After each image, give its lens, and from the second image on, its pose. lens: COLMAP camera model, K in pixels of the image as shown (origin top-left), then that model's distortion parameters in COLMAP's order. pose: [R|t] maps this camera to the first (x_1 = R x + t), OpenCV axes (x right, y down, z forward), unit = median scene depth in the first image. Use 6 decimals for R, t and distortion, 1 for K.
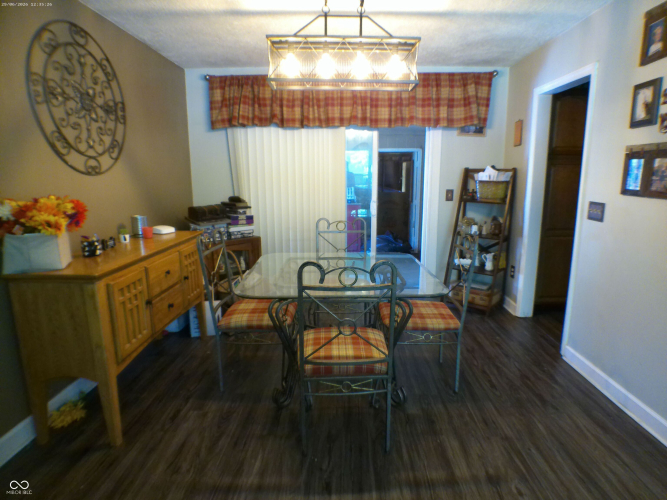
lens RADIAL K [[384.9, 0, 333.5], [0, 384.9, 250.0], [0, 0, 1]] dist [-0.025746, 0.000116]
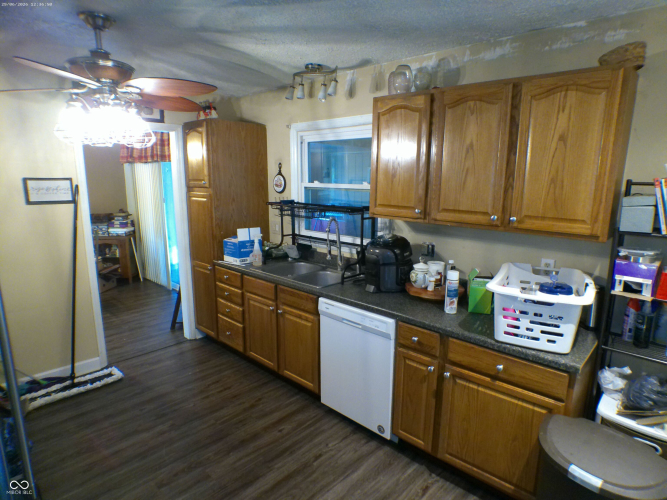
lens RADIAL K [[384.9, 0, 333.5], [0, 384.9, 250.0], [0, 0, 1]] dist [-0.025746, 0.000116]
pose [[0.751625, 0.134468, -0.645739, 1.396874], [-0.132923, 0.989793, 0.051395, -0.170887], [0.646059, 0.047204, 0.761827, 0.410608]]
